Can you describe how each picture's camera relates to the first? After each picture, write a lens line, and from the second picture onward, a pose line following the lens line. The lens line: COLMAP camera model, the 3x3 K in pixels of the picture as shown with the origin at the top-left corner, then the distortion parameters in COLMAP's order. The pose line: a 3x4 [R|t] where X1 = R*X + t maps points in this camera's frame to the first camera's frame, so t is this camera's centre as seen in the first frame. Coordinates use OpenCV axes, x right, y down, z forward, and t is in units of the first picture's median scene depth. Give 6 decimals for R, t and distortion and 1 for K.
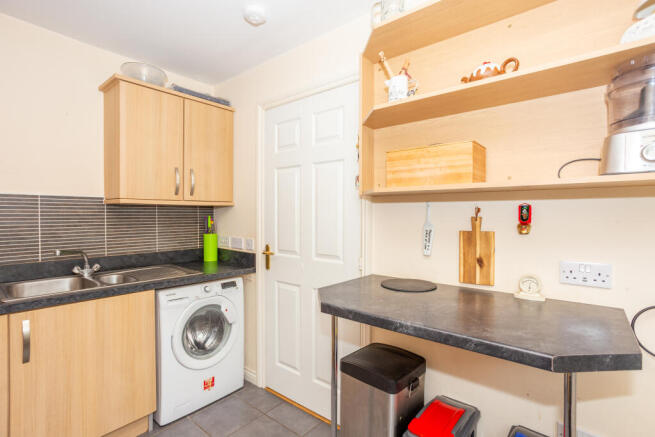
lens RADIAL K [[313.6, 0, 323.8], [0, 313.6, 217.0], [0, 0, 1]] dist [-0.056537, 0.036724]
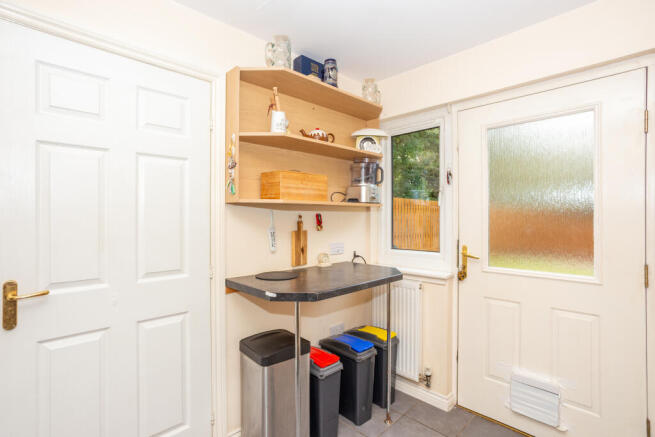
lens RADIAL K [[313.6, 0, 323.8], [0, 313.6, 217.0], [0, 0, 1]] dist [-0.056537, 0.036724]
pose [[0.111311, 0.000693, 0.993785, -0.575810], [0.015999, 0.999869, -0.002490, -0.008959], [-0.993657, 0.016177, 0.111285, 0.391889]]
